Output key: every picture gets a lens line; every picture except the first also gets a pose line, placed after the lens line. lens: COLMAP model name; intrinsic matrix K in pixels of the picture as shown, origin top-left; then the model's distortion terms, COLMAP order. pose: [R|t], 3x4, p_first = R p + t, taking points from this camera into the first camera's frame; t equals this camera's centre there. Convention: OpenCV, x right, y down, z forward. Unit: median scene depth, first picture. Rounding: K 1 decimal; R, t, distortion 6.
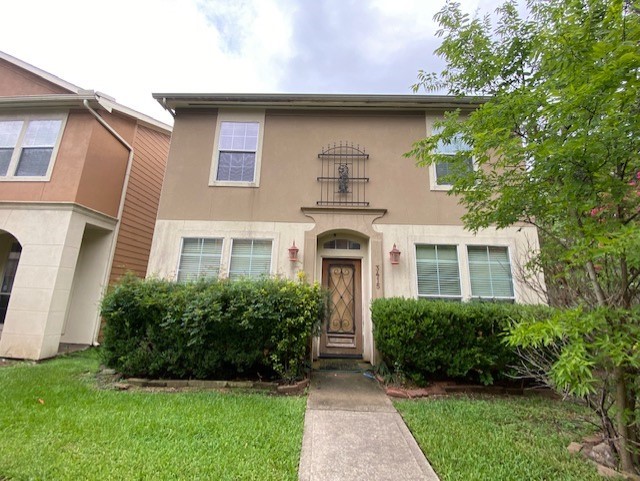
lens RADIAL K [[256.7, 0, 318.4], [0, 256.7, 239.6], [0, 0, 1]] dist [0.019297, -0.020663]
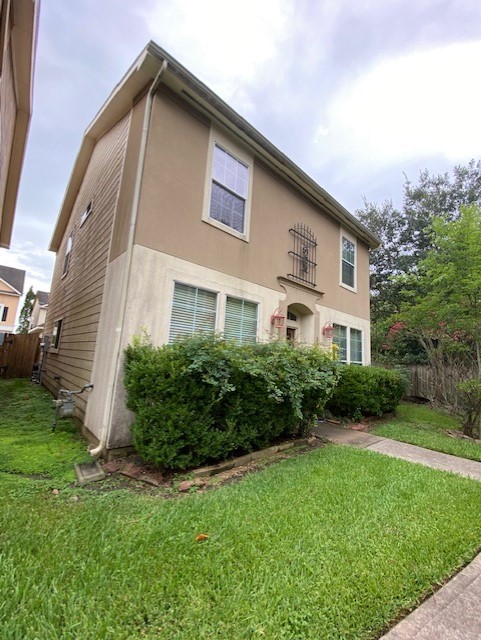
lens RADIAL K [[256.7, 0, 247.2], [0, 256.7, 320.8], [0, 0, 1]] dist [0.019297, -0.020663]
pose [[0.728619, 0.113825, 0.675395, -0.843872], [-0.186172, 0.981880, 0.035366, 0.039208], [-0.659132, -0.151508, 0.736607, 0.294541]]
